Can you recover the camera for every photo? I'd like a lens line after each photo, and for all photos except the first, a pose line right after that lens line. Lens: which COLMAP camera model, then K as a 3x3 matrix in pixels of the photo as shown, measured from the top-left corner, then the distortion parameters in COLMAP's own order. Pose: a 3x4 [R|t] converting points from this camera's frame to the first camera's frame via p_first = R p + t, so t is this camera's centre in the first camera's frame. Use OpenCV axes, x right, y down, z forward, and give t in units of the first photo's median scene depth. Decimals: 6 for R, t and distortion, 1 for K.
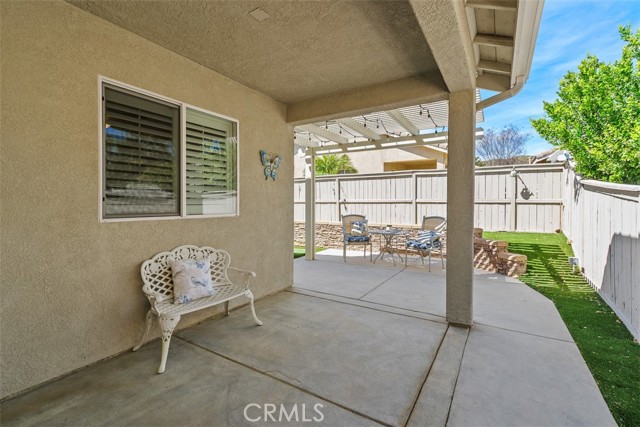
lens RADIAL K [[292.6, 0, 315.0], [0, 292.6, 210.5], [0, 0, 1]] dist [0.001964, 0.000469]
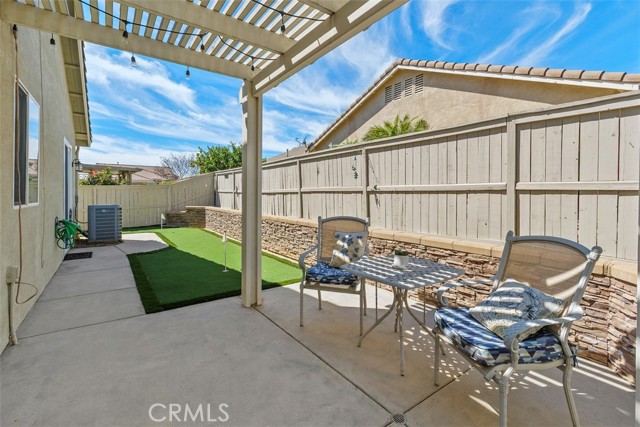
lens RADIAL K [[292.6, 0, 320.2], [0, 292.6, 195.6], [0, 0, 1]] dist [0.001964, 0.000469]
pose [[0.923460, 0.004728, -0.383665, 0.278733], [-0.011429, 0.999819, -0.015188, -0.012358], [0.383524, 0.018410, 0.923348, 0.573994]]
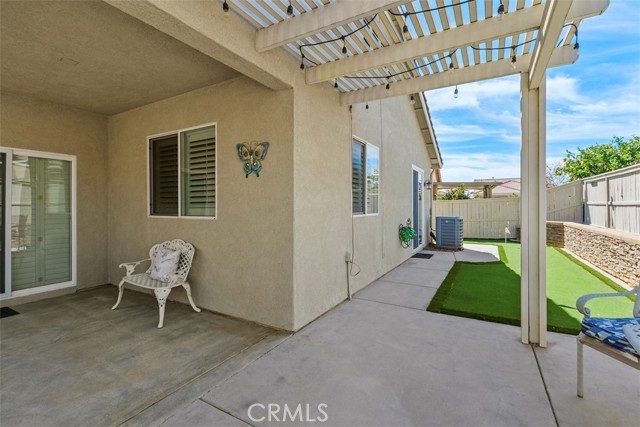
lens RADIAL K [[292.6, 0, 320.8], [0, 292.6, 207.5], [0, 0, 1]] dist [0.001964, 0.000469]
pose [[0.037136, 0.005752, -0.999294, 0.375898], [-0.022462, 0.999736, 0.004920, -0.017629], [0.999058, 0.022263, 0.037255, 0.676260]]
